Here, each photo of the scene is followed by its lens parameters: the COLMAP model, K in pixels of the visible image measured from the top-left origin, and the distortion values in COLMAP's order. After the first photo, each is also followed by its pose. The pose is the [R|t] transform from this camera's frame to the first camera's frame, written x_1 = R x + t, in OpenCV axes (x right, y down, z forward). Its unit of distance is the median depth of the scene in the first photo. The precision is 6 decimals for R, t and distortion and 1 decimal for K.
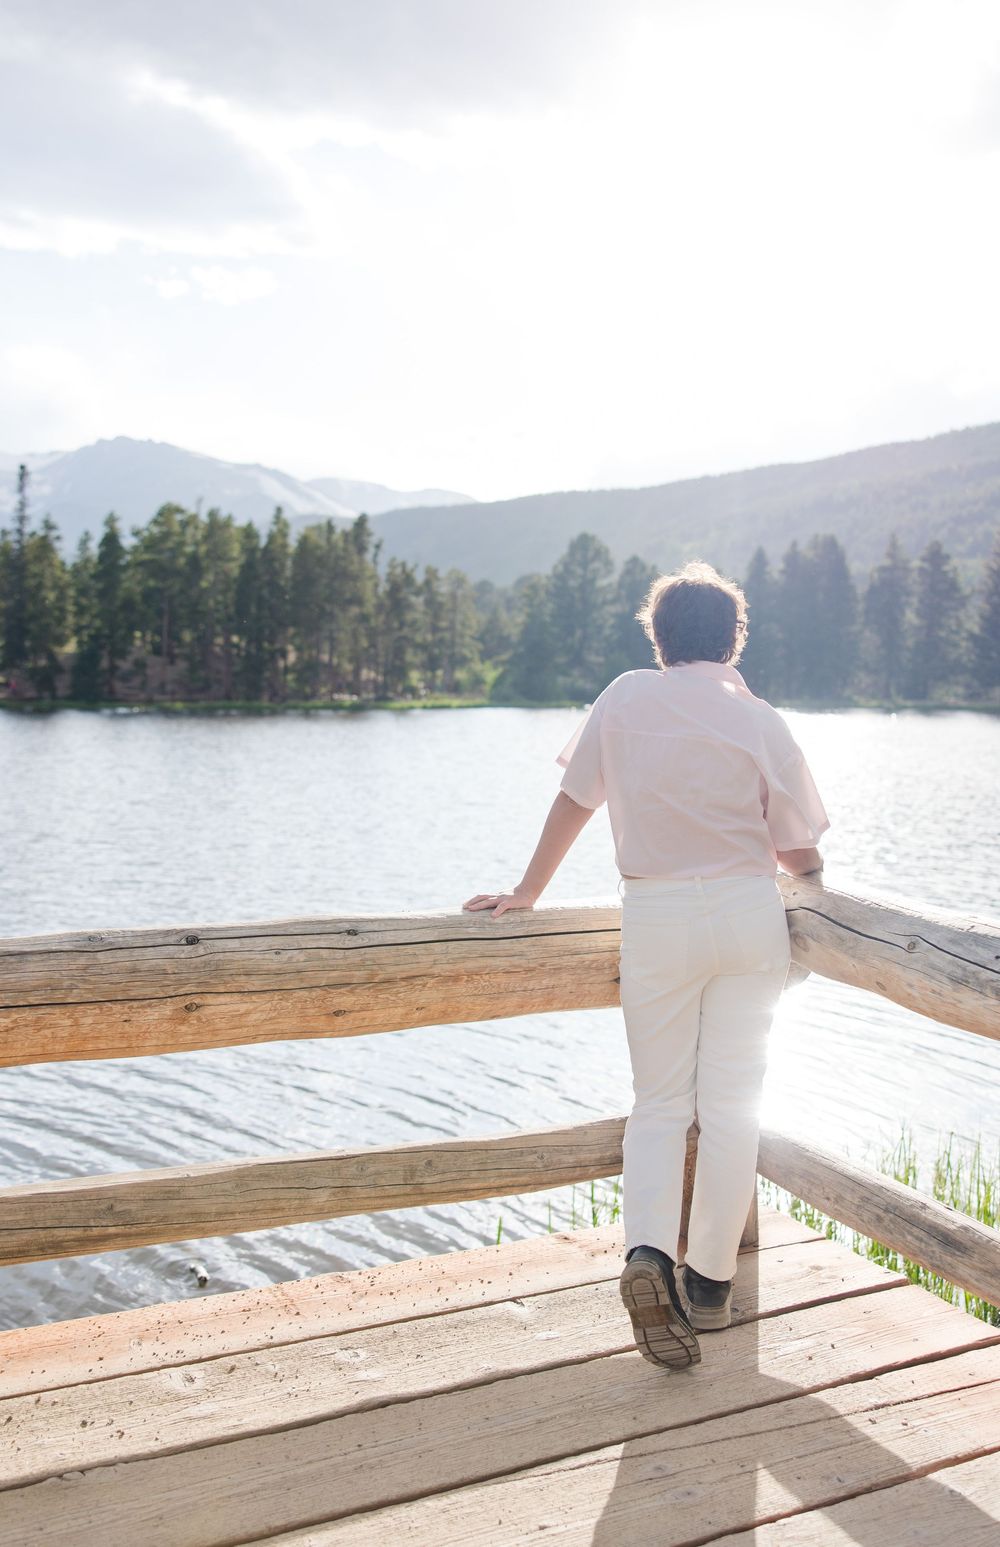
lens RADIAL K [[1772.1, 0, 500.0], [0, 1772.1, 773.5], [0, 0, 1]] dist [0.027793, 0.010309]
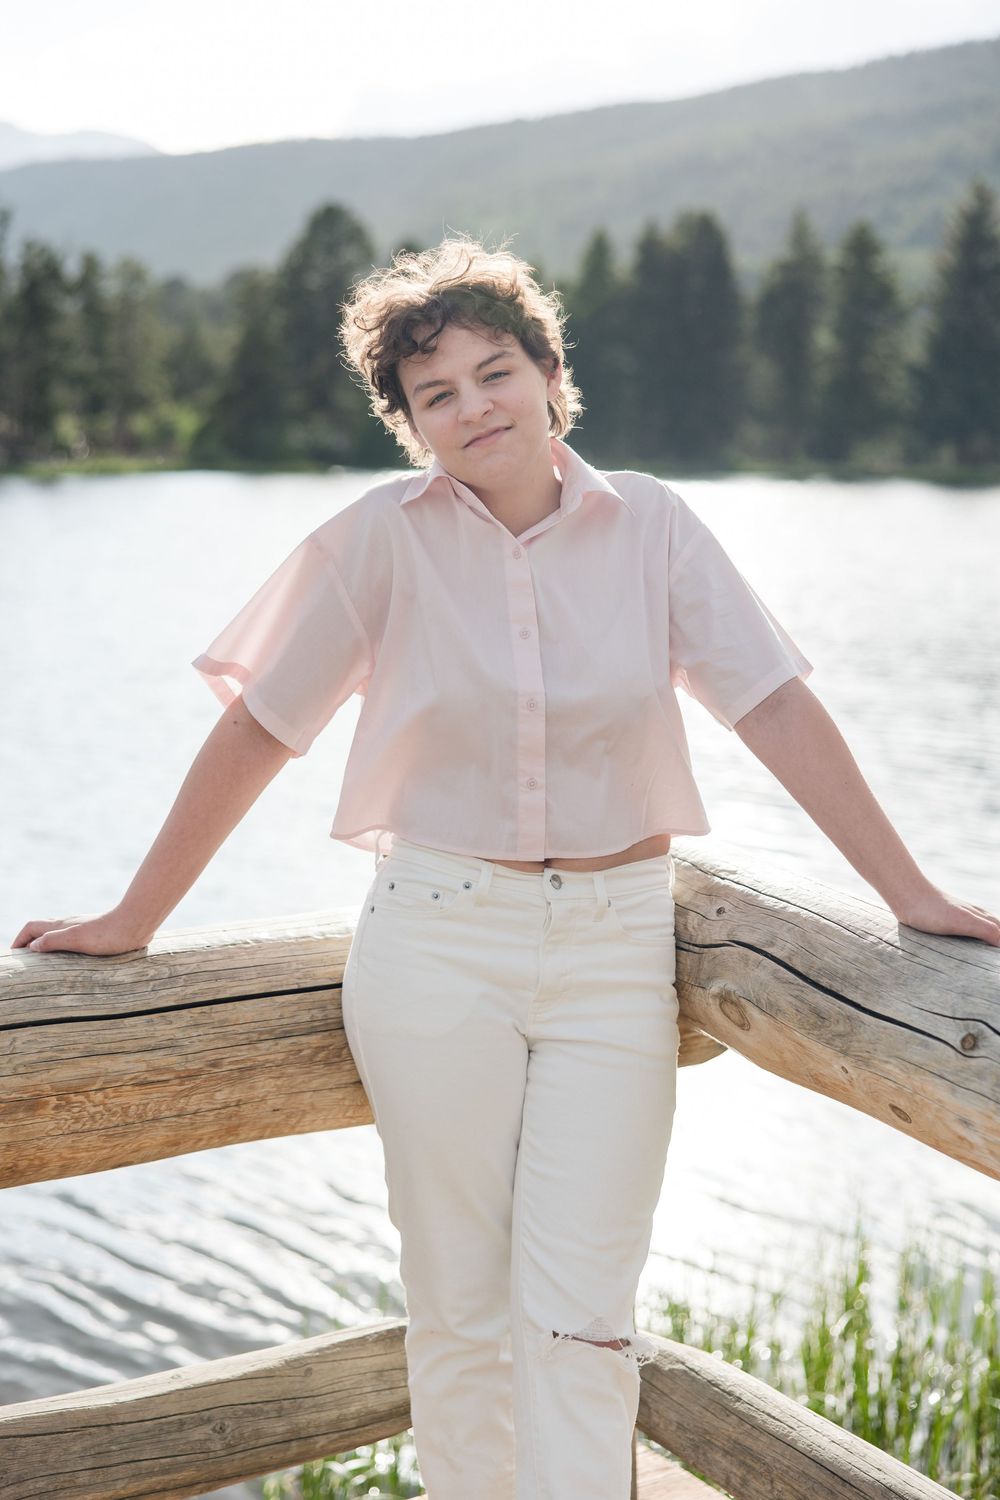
lens RADIAL K [[2277.4, 0, 500.0], [0, 2277.4, 750.0], [0, 0, 1]] dist [-0.009994, -0.021304]
pose [[0.993517, -0.013128, 0.112920, 0.019218], [0.002320, 0.995444, 0.095317, -0.023048], [-0.113657, -0.094438, 0.989022, 0.222661]]
